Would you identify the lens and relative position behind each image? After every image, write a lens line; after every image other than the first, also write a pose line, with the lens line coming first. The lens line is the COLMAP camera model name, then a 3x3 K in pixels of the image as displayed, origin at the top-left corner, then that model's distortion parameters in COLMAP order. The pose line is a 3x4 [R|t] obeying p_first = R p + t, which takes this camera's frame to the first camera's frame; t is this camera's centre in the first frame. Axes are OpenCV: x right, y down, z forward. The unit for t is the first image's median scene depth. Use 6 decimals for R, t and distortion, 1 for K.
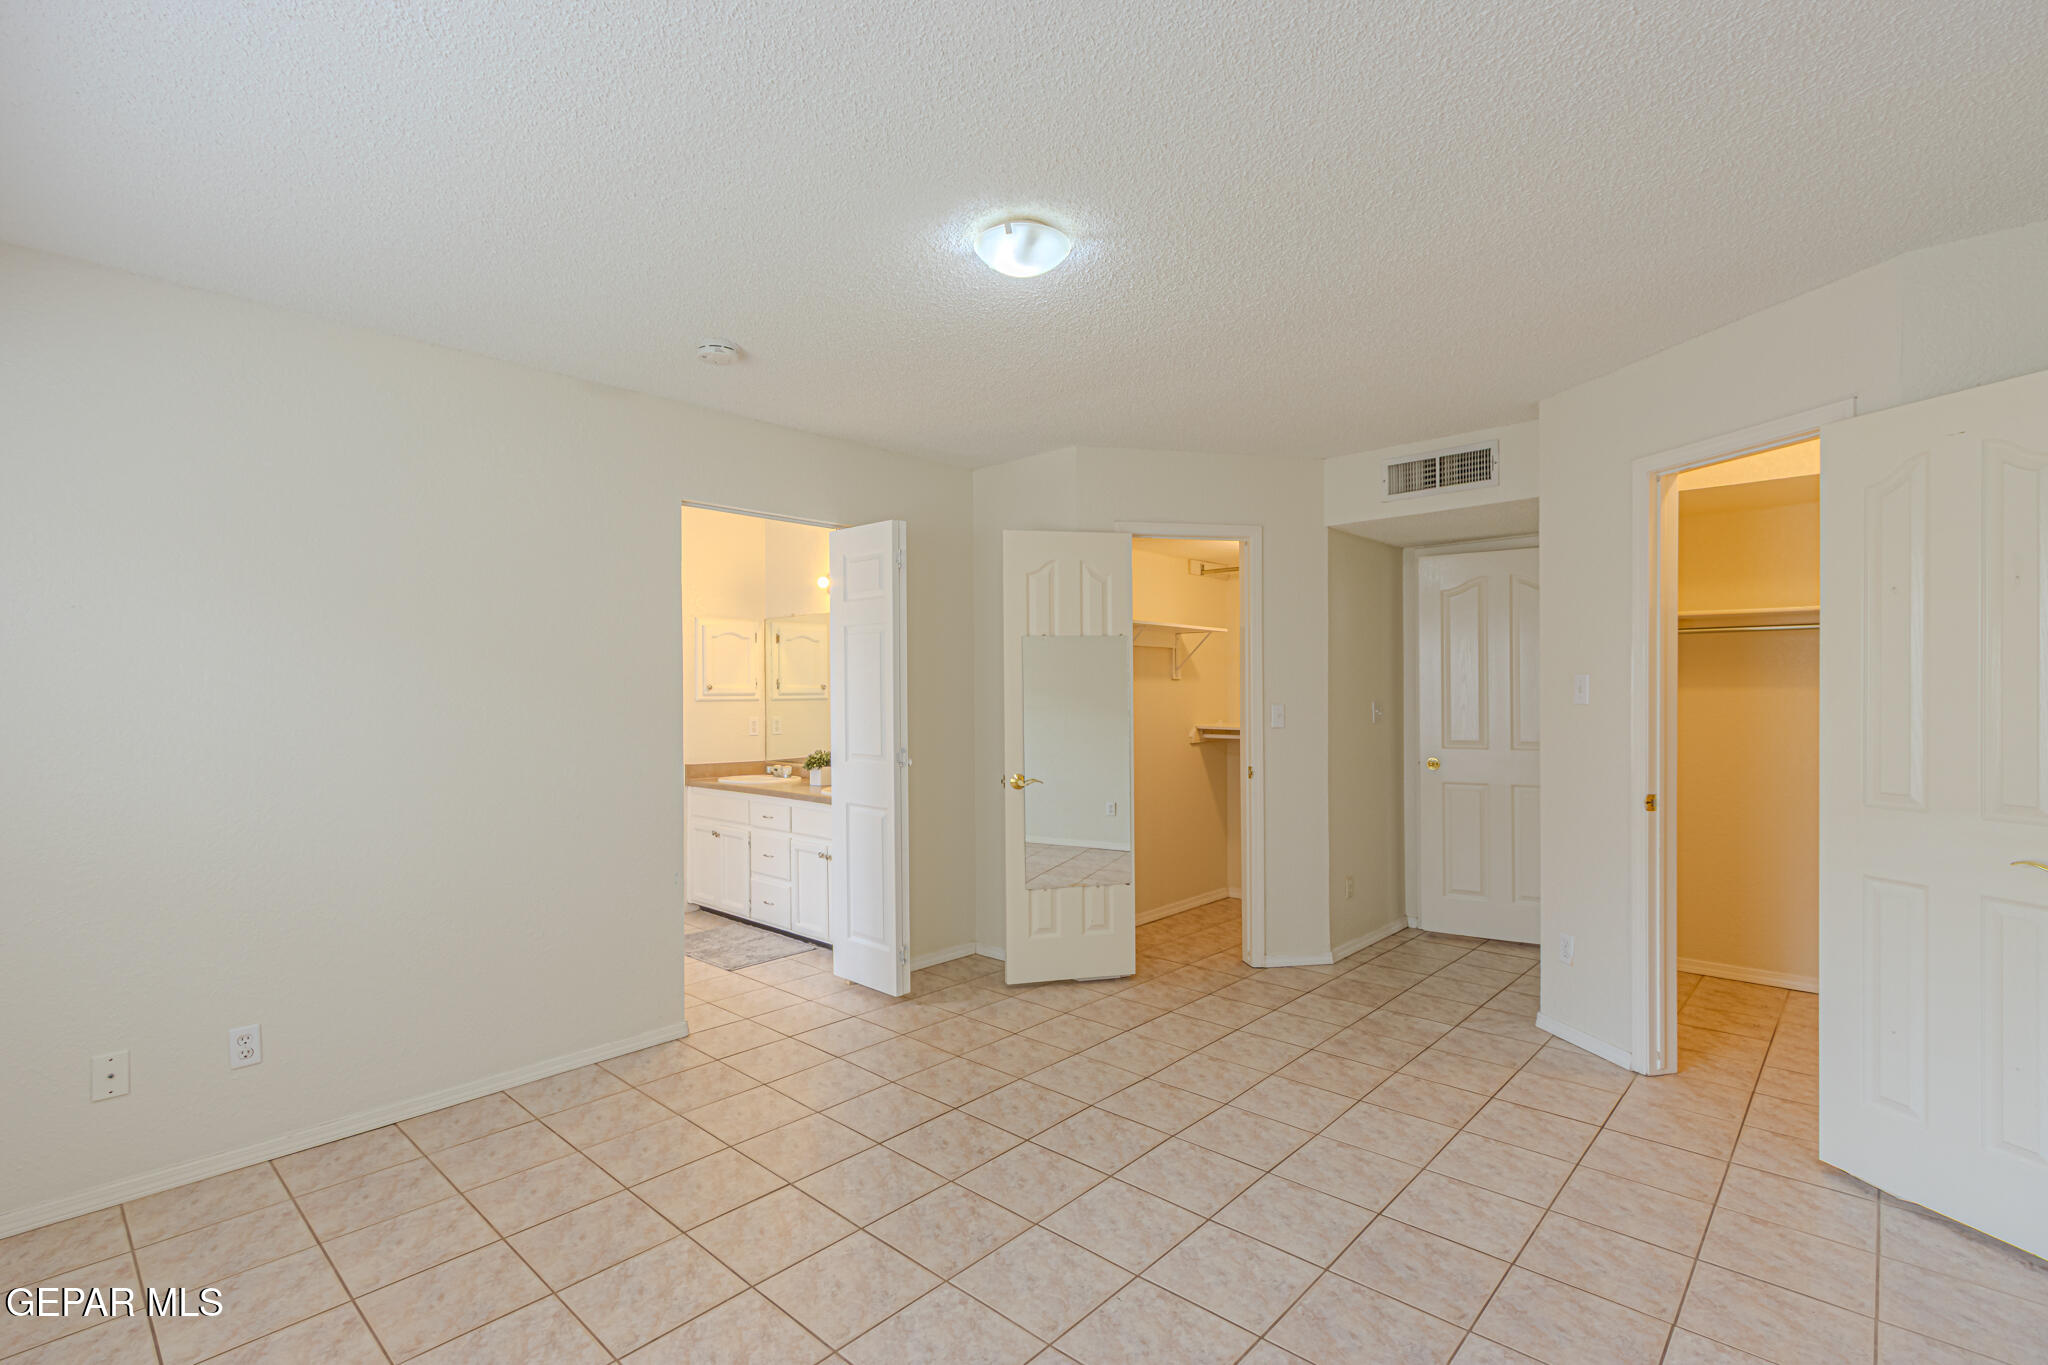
lens RADIAL K [[941.2, 0, 1014.3], [0, 941.2, 691.6], [0, 0, 1]] dist [0.005318, -0.001234]
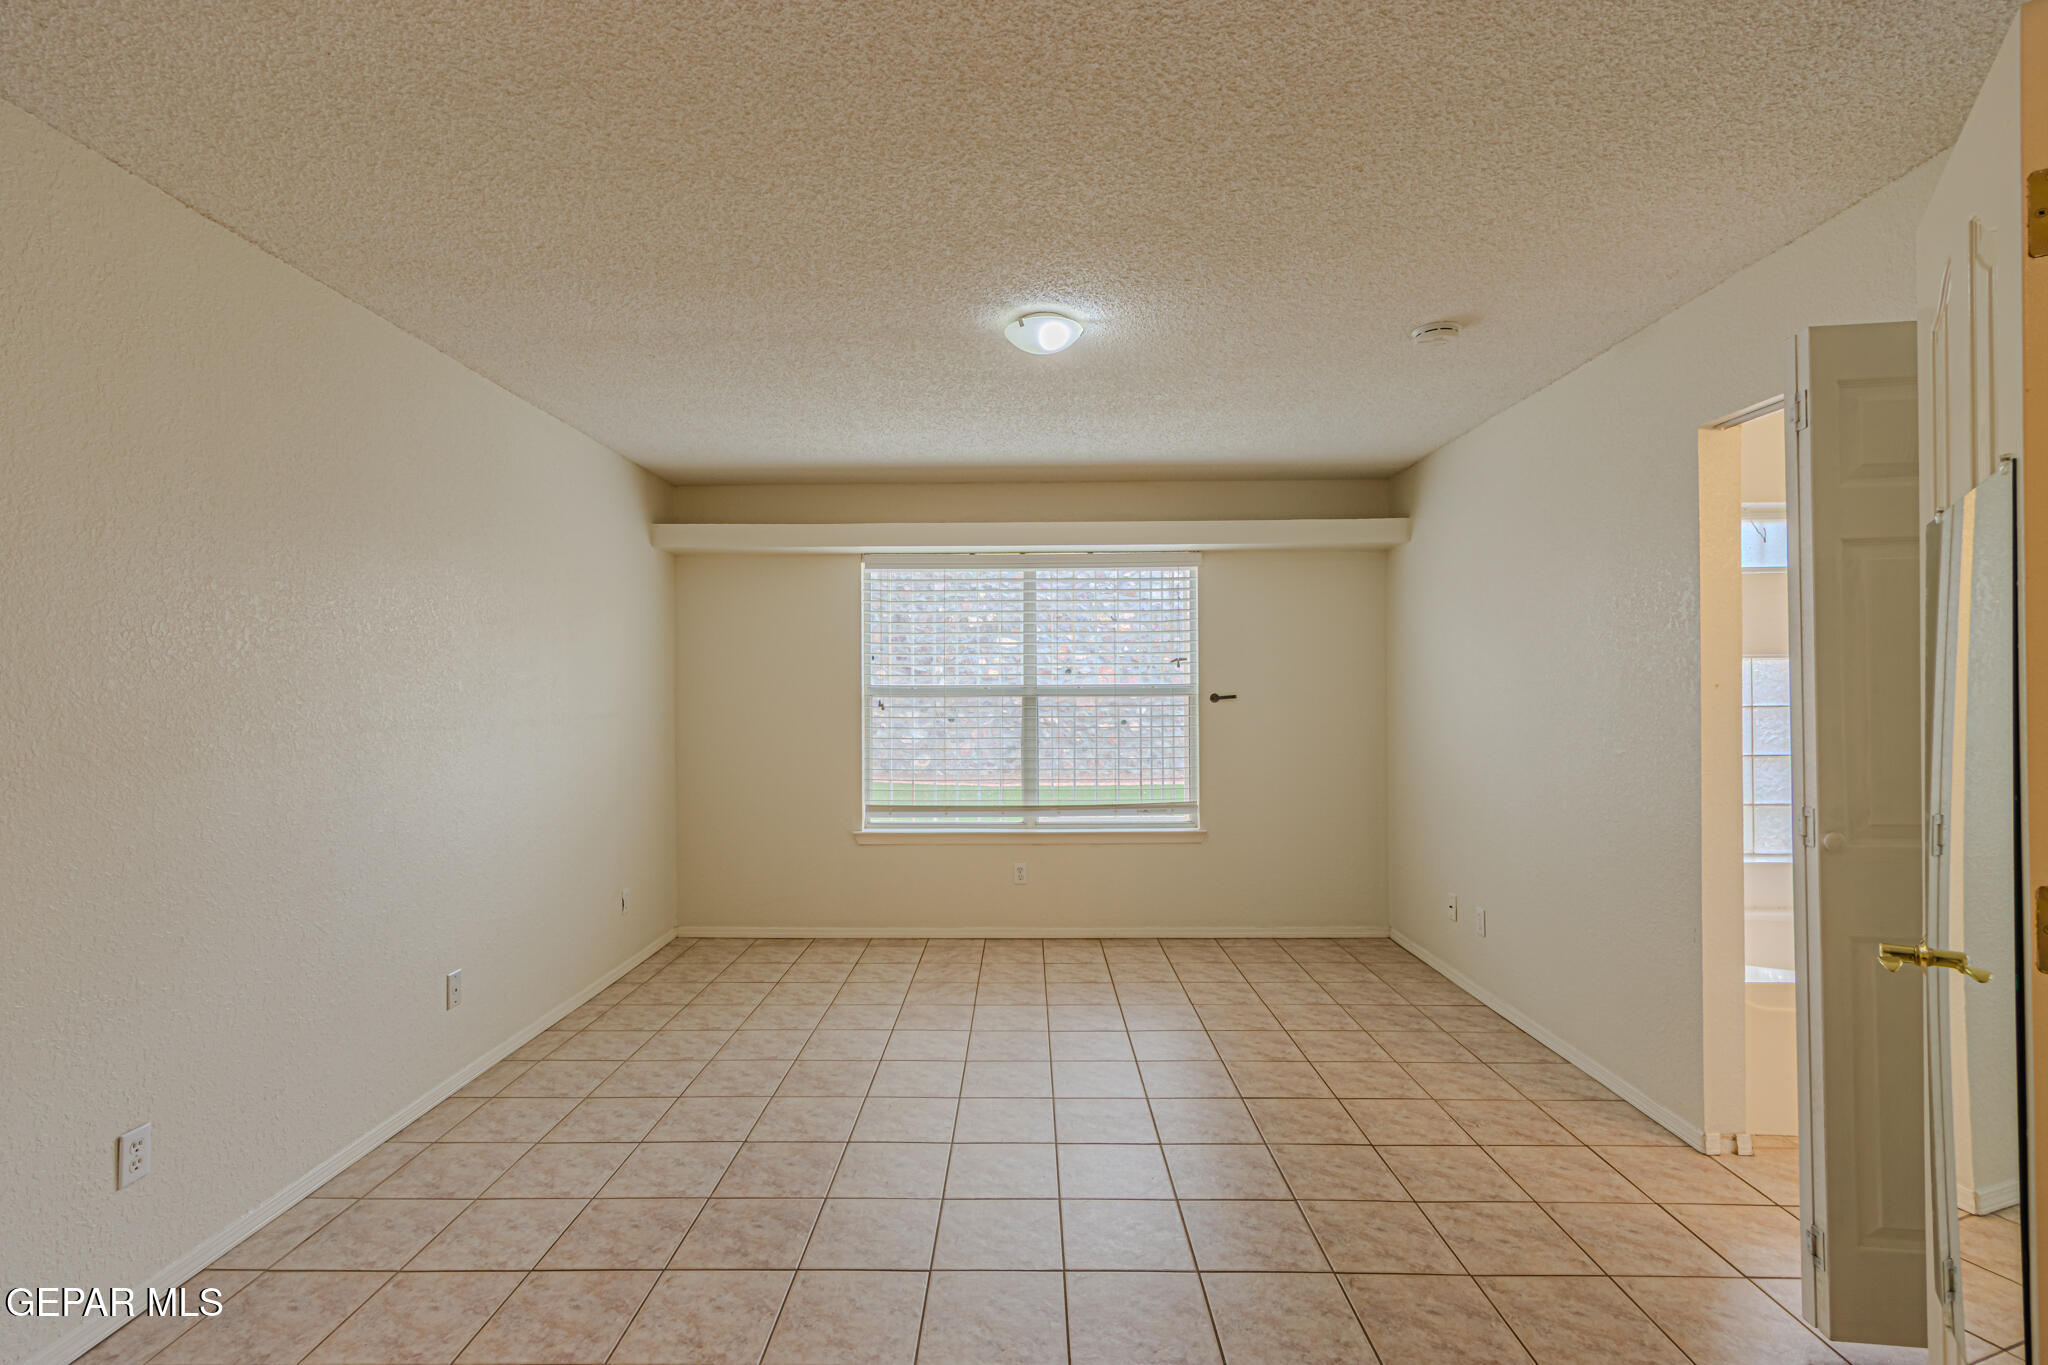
lens RADIAL K [[941.2, 0, 1014.3], [0, 941.2, 691.6], [0, 0, 1]] dist [0.005318, -0.001234]
pose [[-0.744686, 0.010252, -0.667336, 0.735296], [0.008931, 0.999946, 0.005396, -0.007285], [0.667355, -0.001941, -0.744737, 1.606128]]
